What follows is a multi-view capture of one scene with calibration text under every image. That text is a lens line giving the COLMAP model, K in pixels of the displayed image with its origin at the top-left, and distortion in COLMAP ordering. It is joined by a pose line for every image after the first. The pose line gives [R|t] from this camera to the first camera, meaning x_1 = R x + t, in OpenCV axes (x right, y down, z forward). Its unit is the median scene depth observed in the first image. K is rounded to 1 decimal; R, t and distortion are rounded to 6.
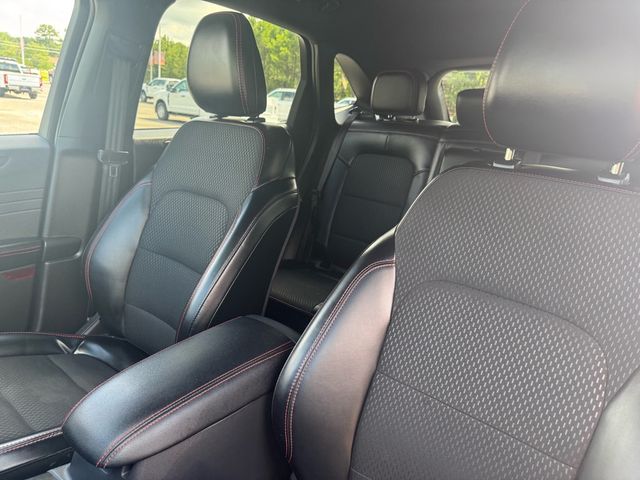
lens RADIAL K [[458.7, 0, 320.0], [0, 458.7, 240.0], [0, 0, 1]] dist [0.000528, -0.003092]
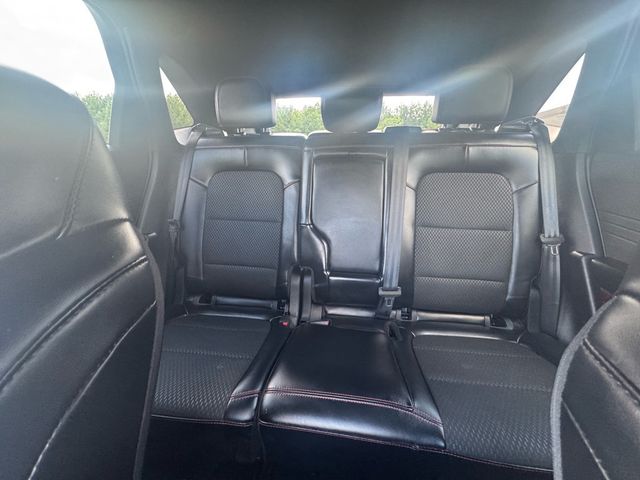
lens RADIAL K [[253.9, 0, 323.0], [0, 253.9, 235.2], [0, 0, 1]] dist [0.016618, -0.009196]
pose [[0.839335, -0.214324, 0.499582, -0.016887], [0.198082, 0.976398, 0.086089, -0.066803], [-0.506241, 0.026700, 0.861978, 0.451022]]
